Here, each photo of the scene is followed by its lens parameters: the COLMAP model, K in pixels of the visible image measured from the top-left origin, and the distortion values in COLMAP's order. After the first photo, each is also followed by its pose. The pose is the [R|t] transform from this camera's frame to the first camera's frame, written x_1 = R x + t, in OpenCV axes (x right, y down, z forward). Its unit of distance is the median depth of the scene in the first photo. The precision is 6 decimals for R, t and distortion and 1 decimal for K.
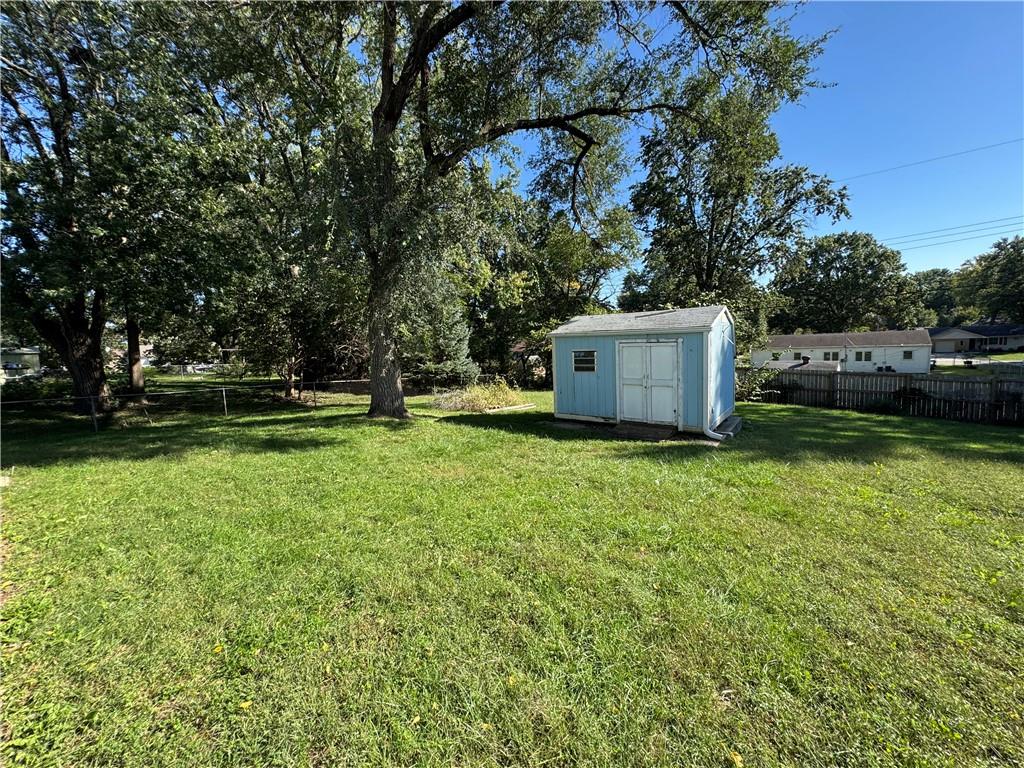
lens RADIAL K [[414.3, 0, 515.6], [0, 414.3, 381.2], [0, 0, 1]] dist [0.000872, 0.002668]
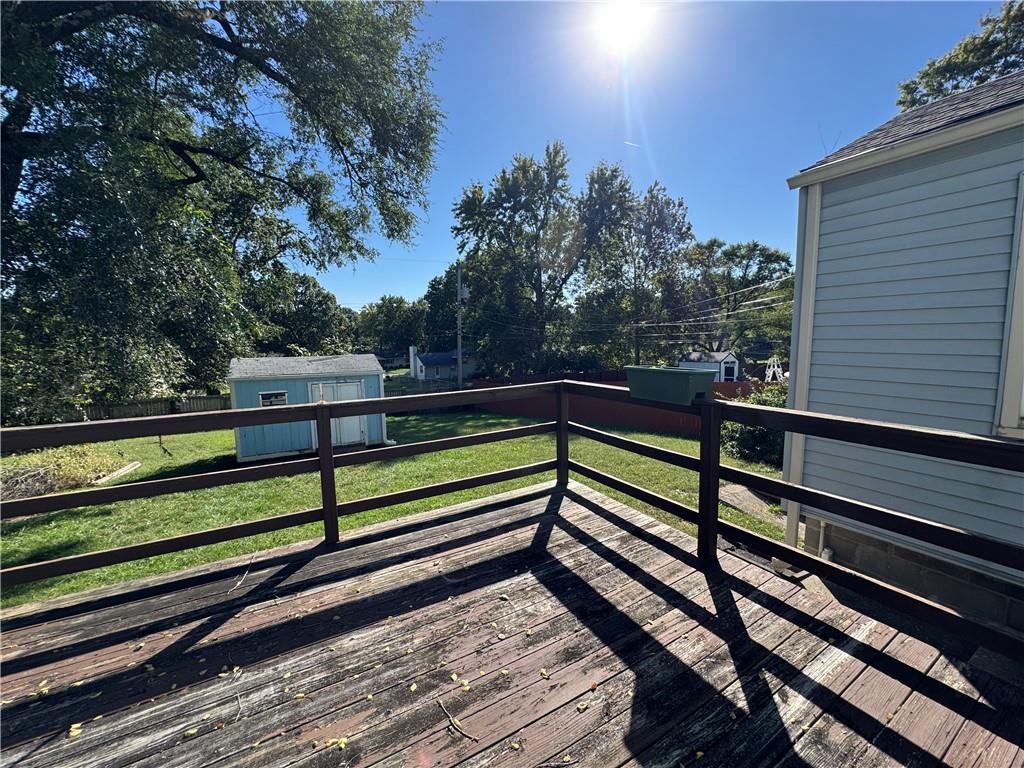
lens RADIAL K [[414.3, 0, 515.6], [0, 414.3, 381.2], [0, 0, 1]] dist [0.000872, 0.002668]
pose [[0.372656, -0.057812, 0.926167, -0.177289], [0.100712, 0.994682, 0.021566, -0.018905], [-0.922488, 0.085239, 0.376497, 0.000591]]
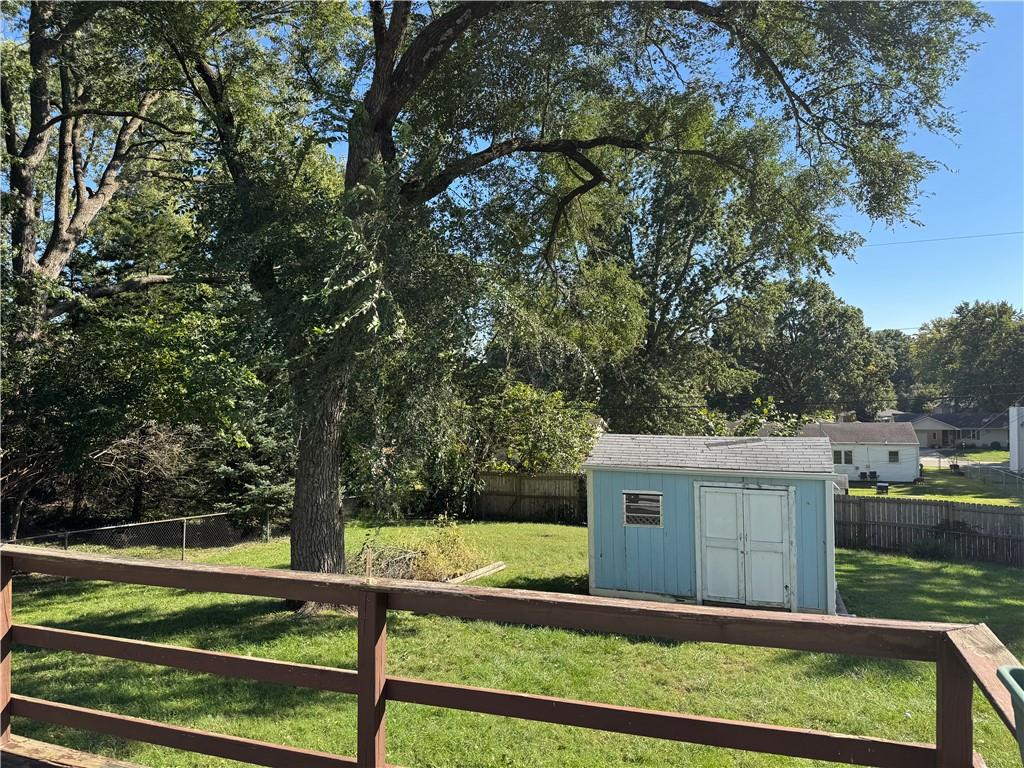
lens RADIAL K [[721.0, 0, 512.3], [0, 721.0, 387.6], [0, 0, 1]] dist [0.086653, -0.094449]
pose [[0.948601, 0.038670, 0.314103, -0.122963], [0.000198, 0.992434, -0.122777, -0.029696], [-0.316474, 0.116529, 0.941417, -0.021243]]
